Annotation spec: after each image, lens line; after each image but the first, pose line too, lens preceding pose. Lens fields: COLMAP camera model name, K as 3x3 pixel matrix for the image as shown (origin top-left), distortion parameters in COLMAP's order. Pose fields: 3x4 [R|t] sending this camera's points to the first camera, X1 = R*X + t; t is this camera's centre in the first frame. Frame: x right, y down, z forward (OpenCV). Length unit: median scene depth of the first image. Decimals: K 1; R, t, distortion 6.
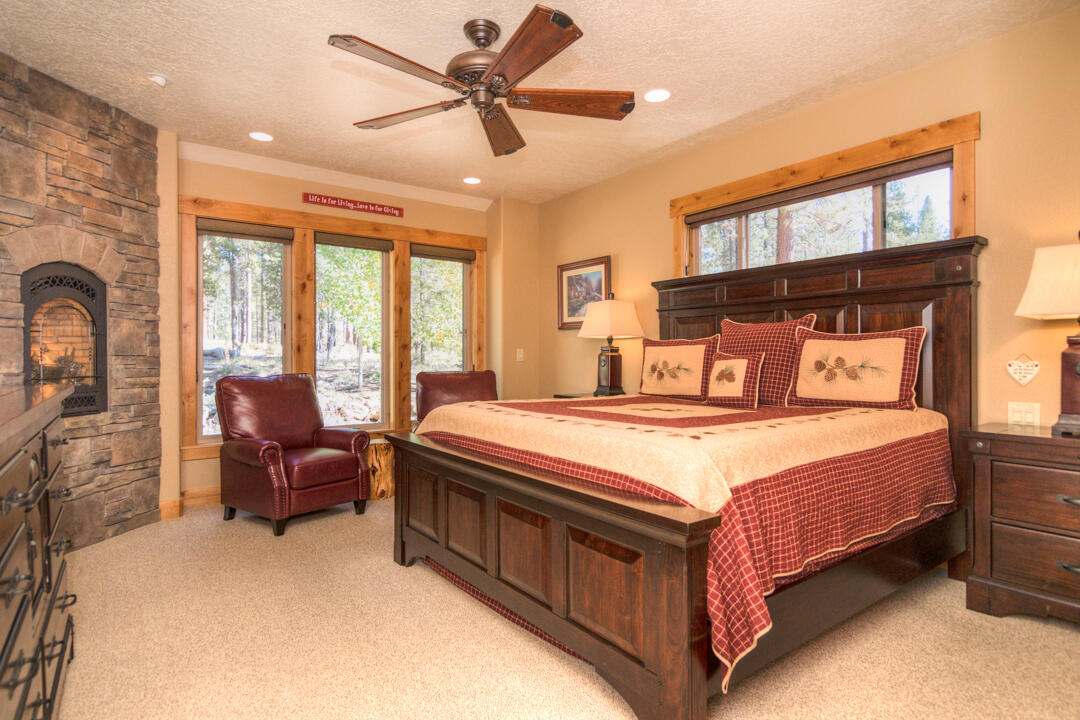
lens RADIAL K [[564.6, 0, 540.0], [0, 564.6, 360.0], [0, 0, 1]] dist [-0.000376, 0.000403]
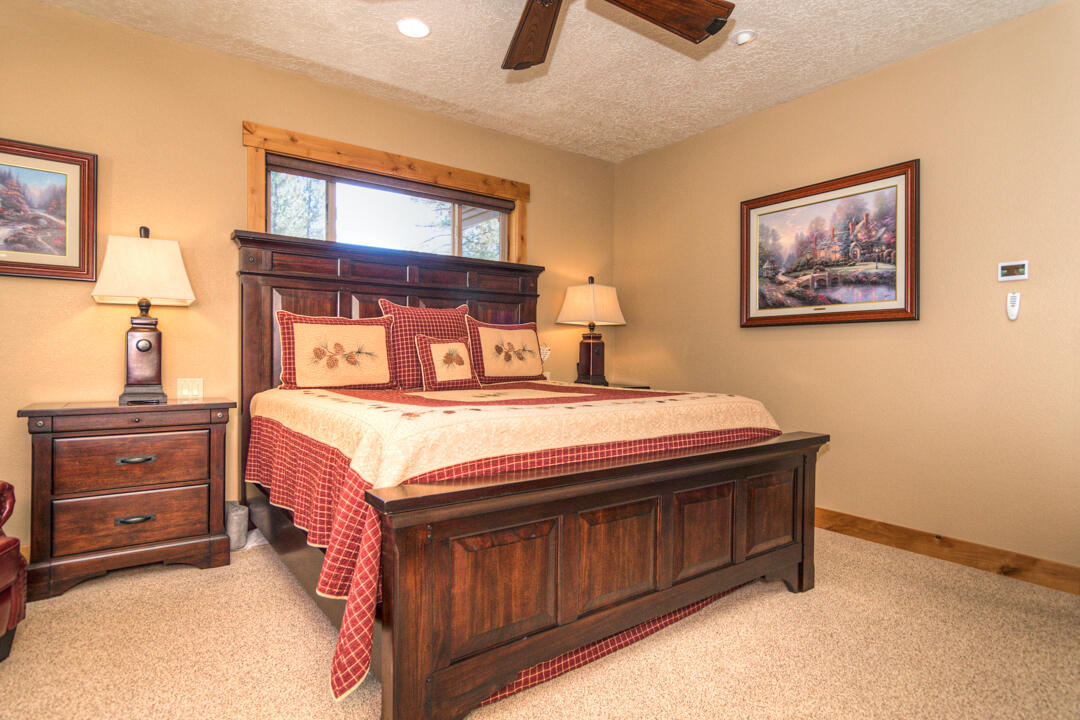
lens RADIAL K [[569.3, 0, 537.4], [0, 569.3, 357.7], [0, 0, 1]] dist [-0.002670, 0.001804]
pose [[-0.001800, -0.006875, 0.999975, -0.675580], [-0.003176, 0.999971, 0.006869, 0.017982], [-0.999993, -0.003164, -0.001822, 0.852864]]
